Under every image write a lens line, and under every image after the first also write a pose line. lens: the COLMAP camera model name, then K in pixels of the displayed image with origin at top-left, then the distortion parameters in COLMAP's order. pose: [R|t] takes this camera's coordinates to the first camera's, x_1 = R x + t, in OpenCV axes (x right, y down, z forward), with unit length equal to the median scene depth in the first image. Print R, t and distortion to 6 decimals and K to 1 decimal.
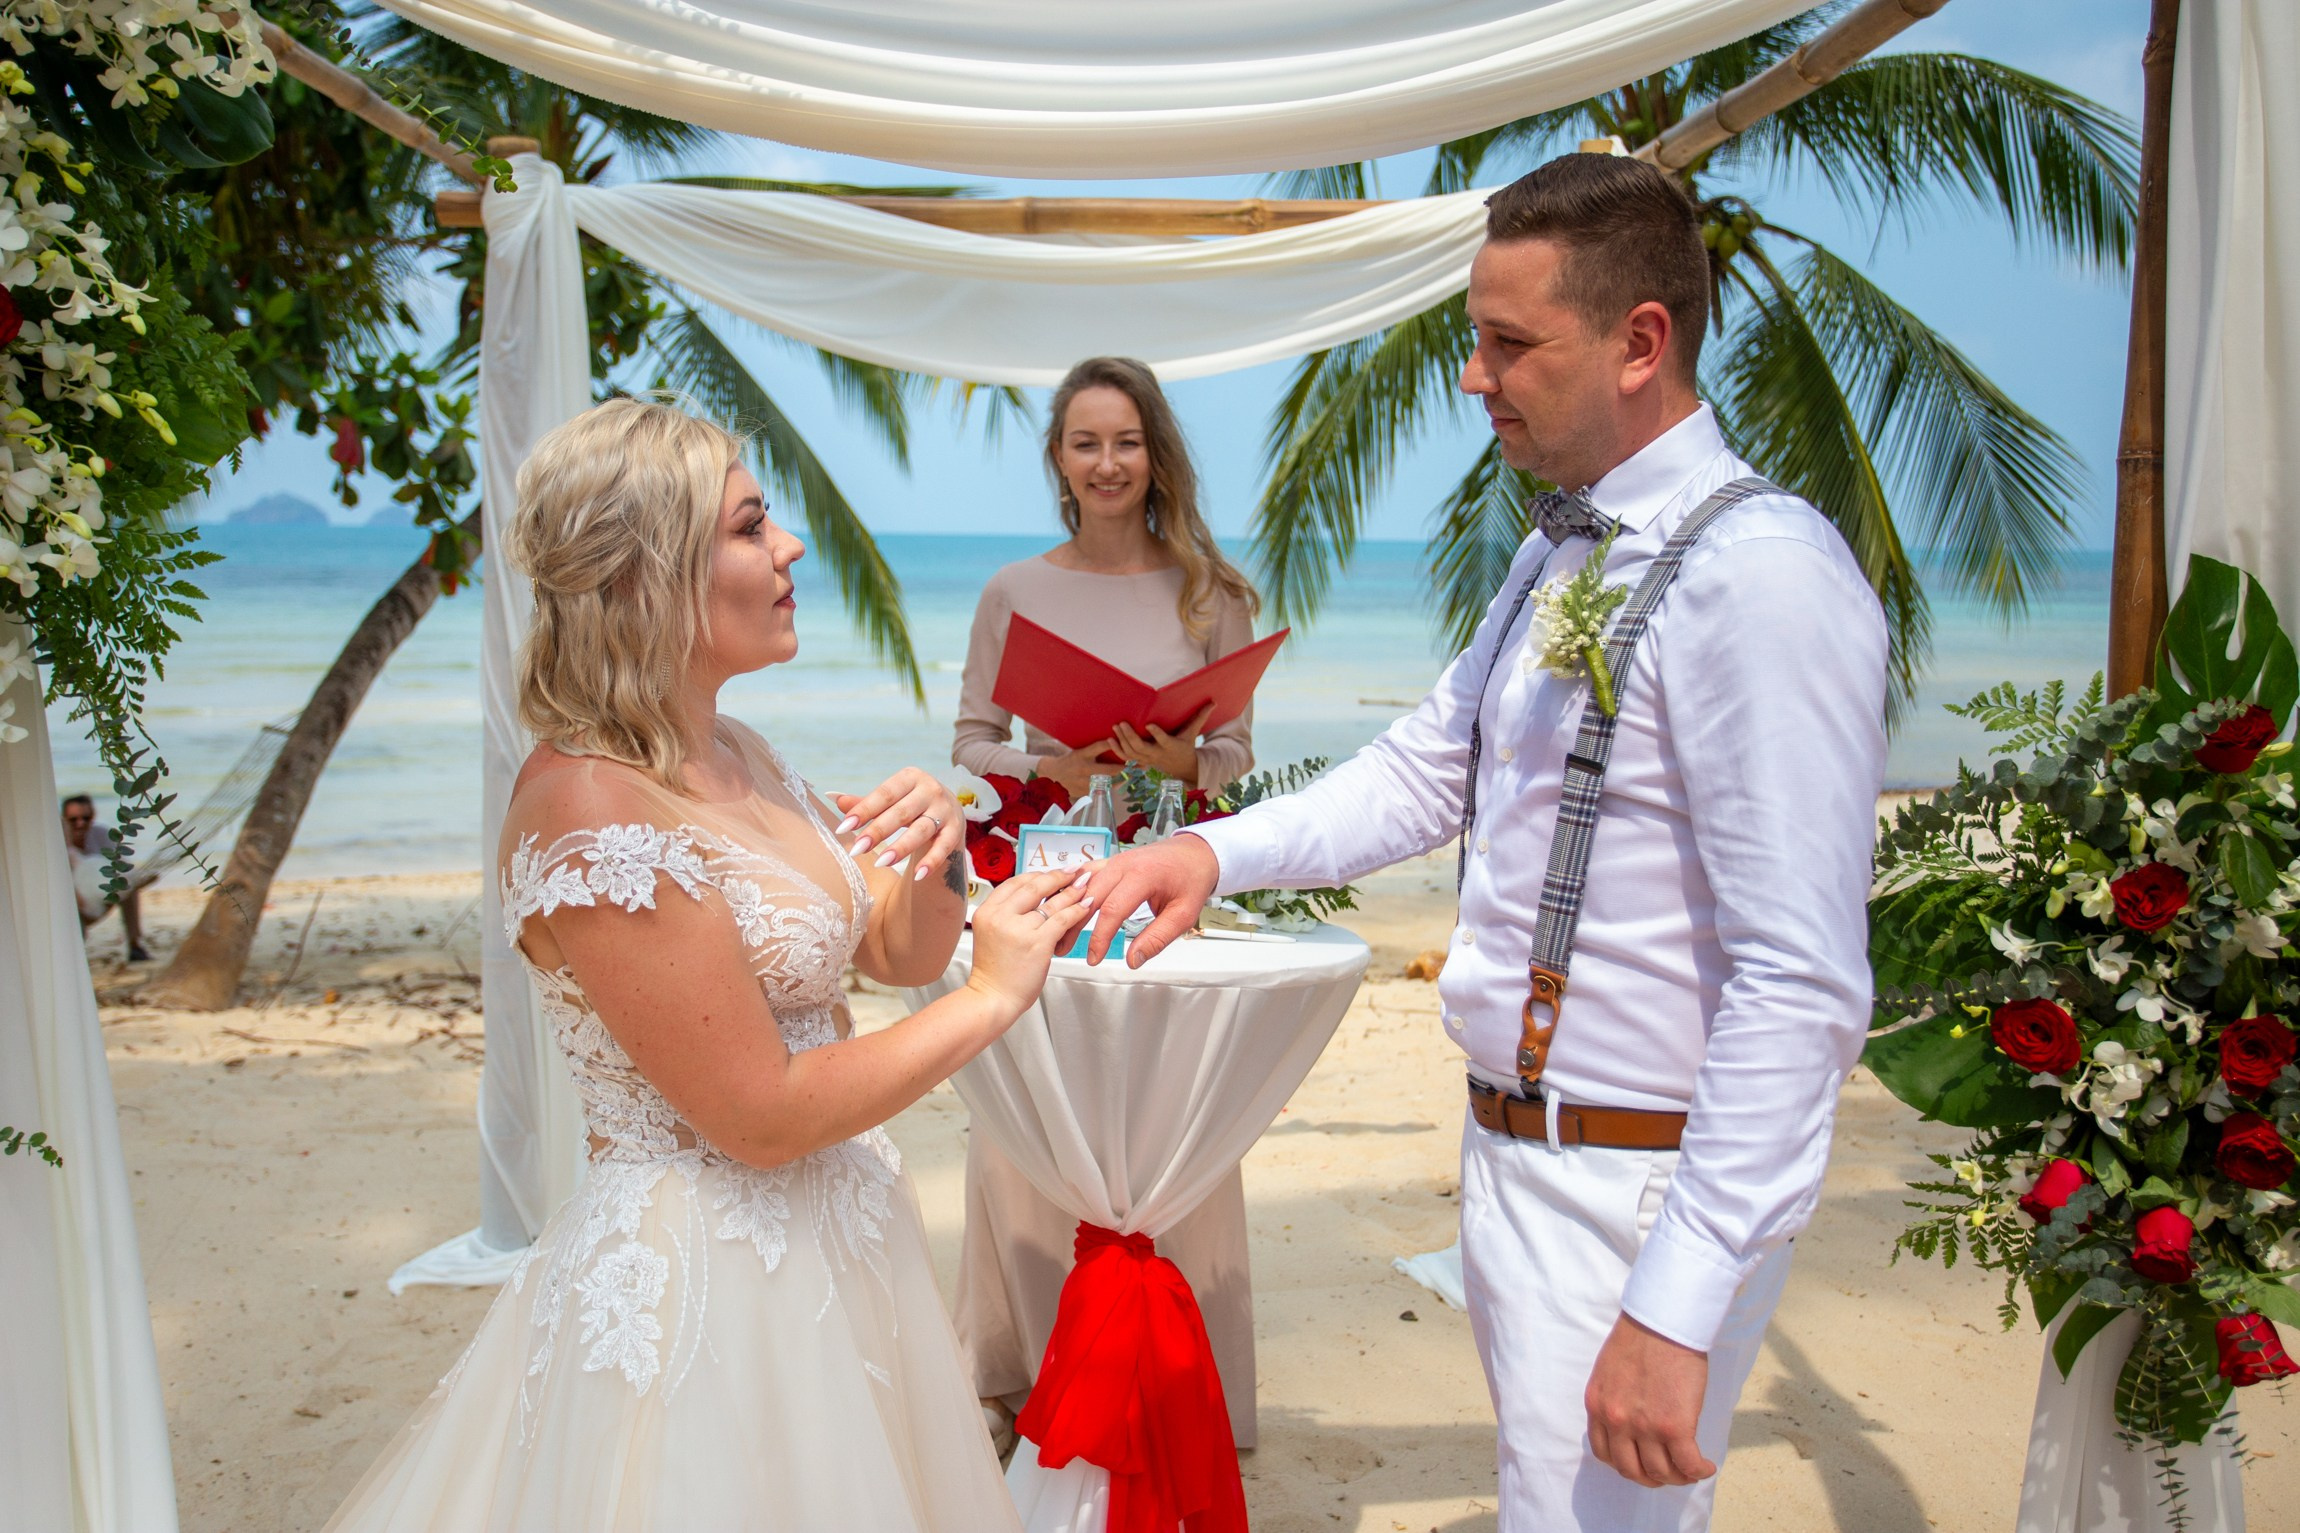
lens RADIAL K [[2120.9, 0, 1147.4], [0, 2120.9, 774.6], [0, 0, 1]] dist [0.008485, 0.000000]
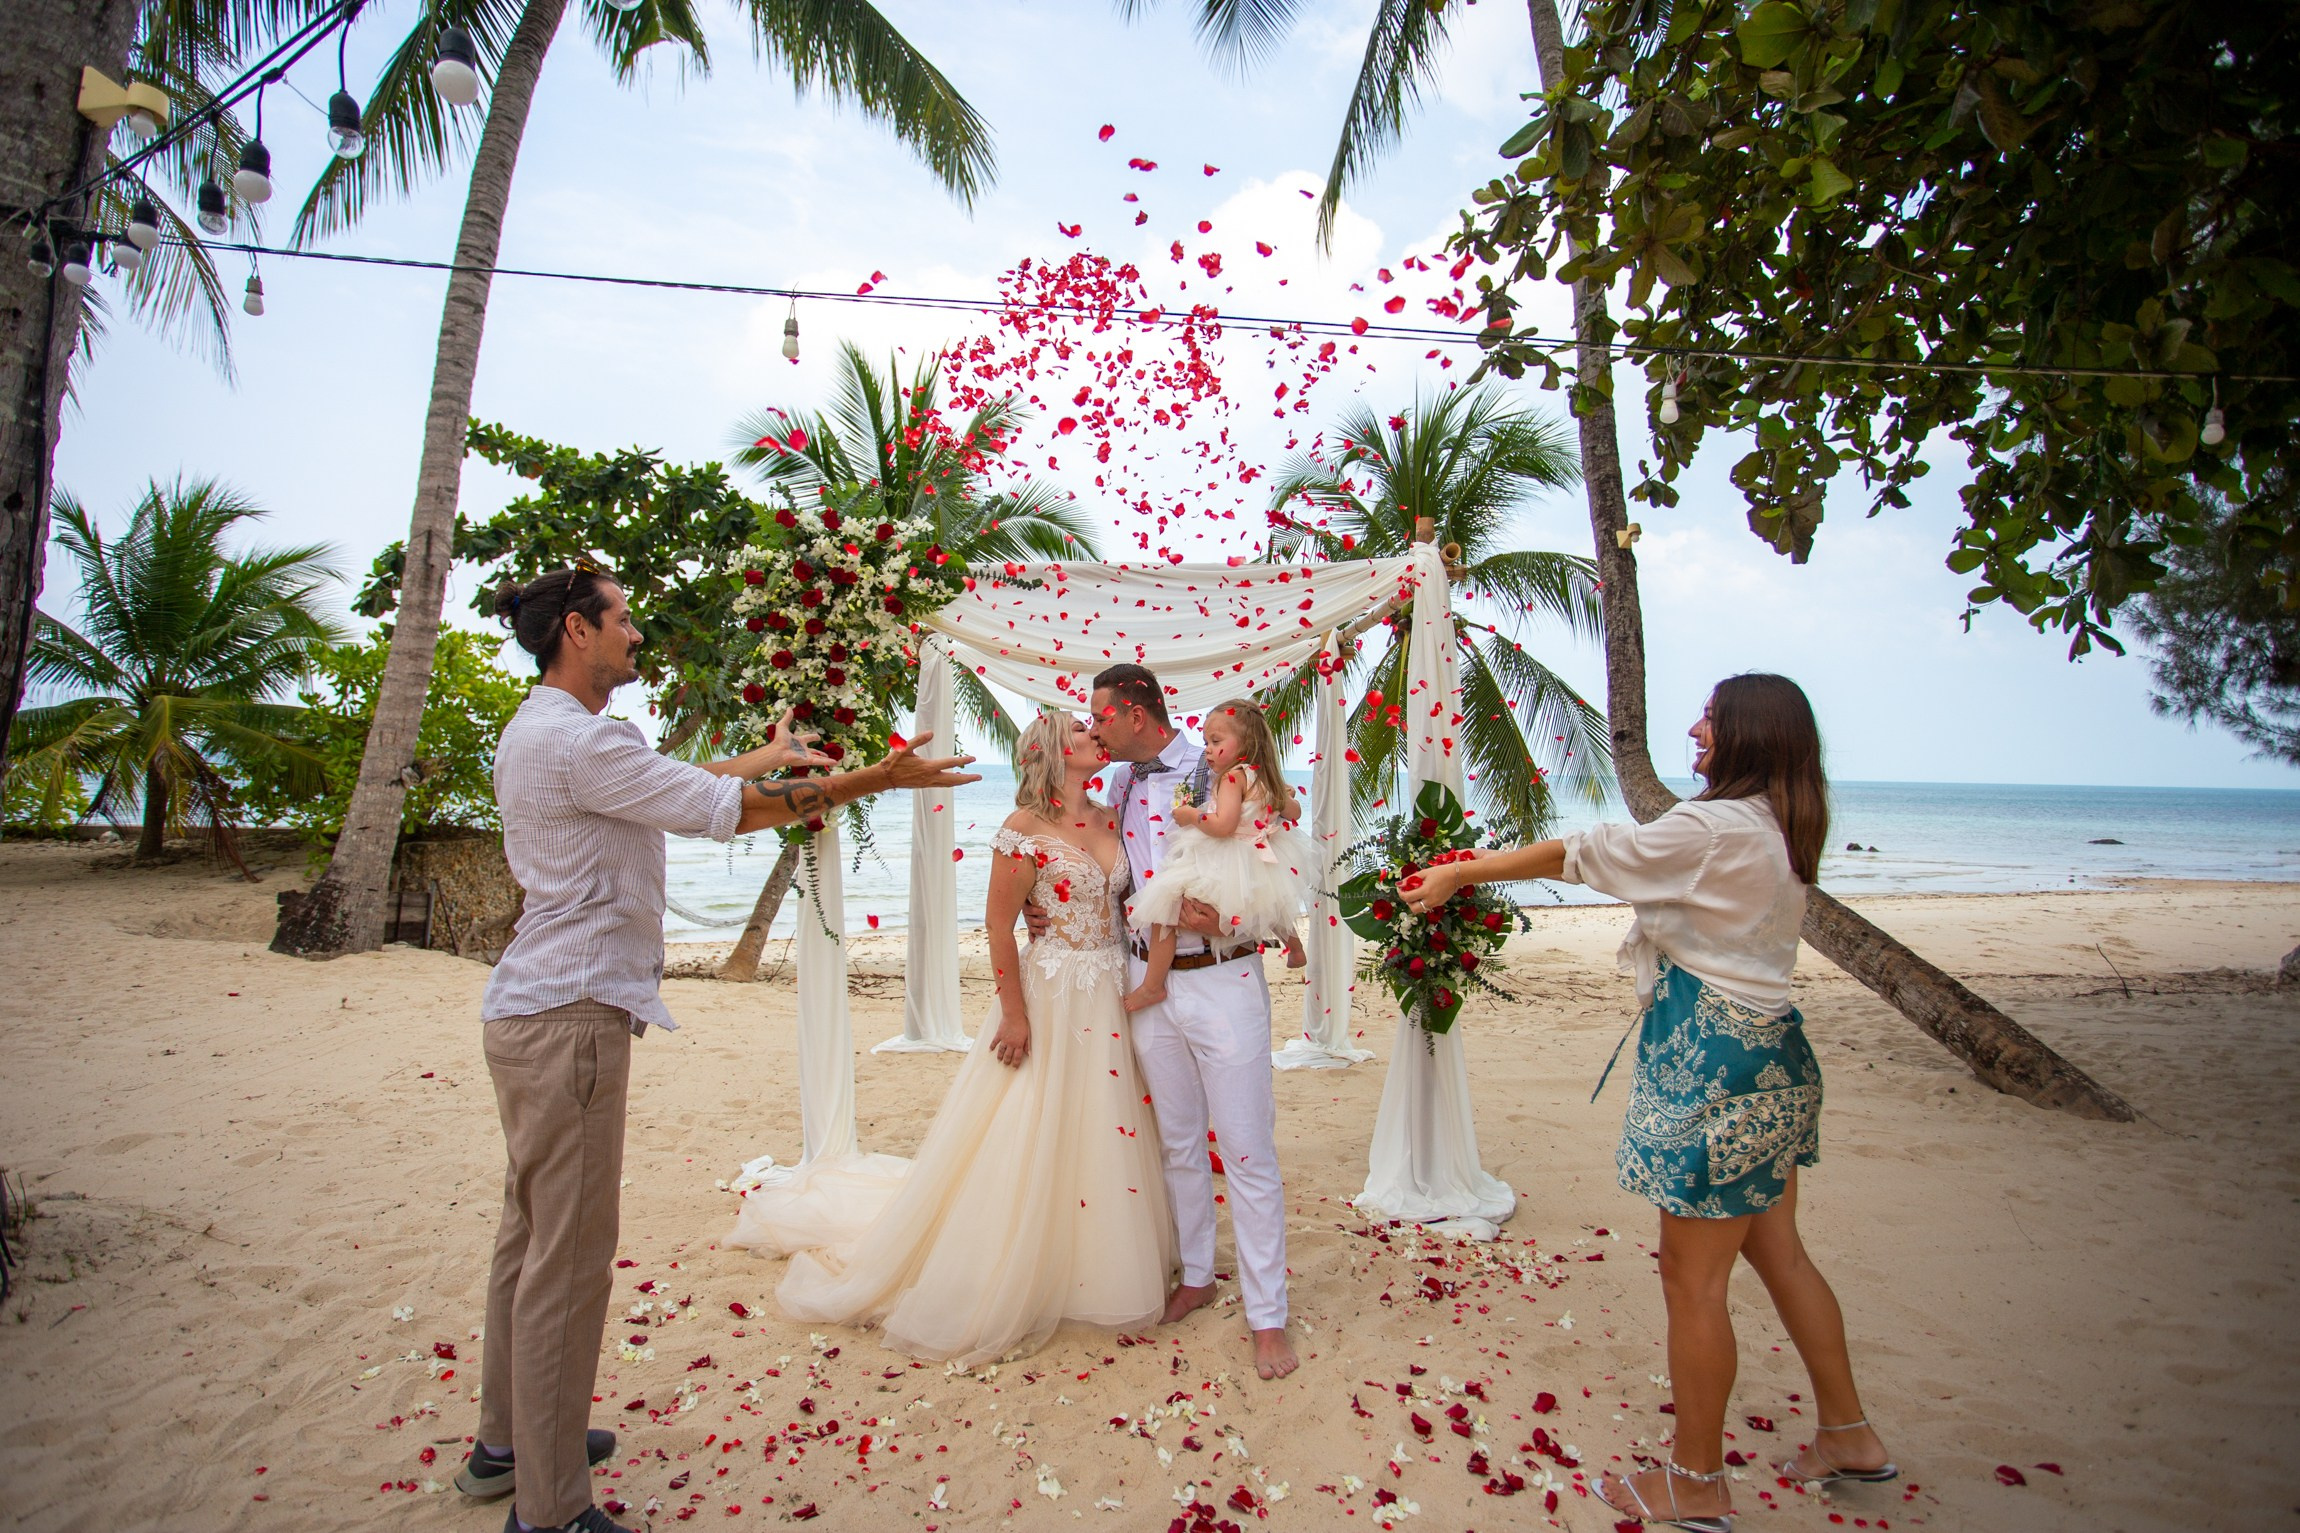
lens RADIAL K [[1127.1, 0, 1158.0], [0, 1127.1, 767.4], [0, 0, 1]] dist [-0.000152, -0.000002]
pose [[0.999567, 0.004871, -0.029033, 0.039819], [-0.008108, 0.993624, -0.112452, 0.044816], [0.028300, 0.112638, 0.993233, -0.430409]]
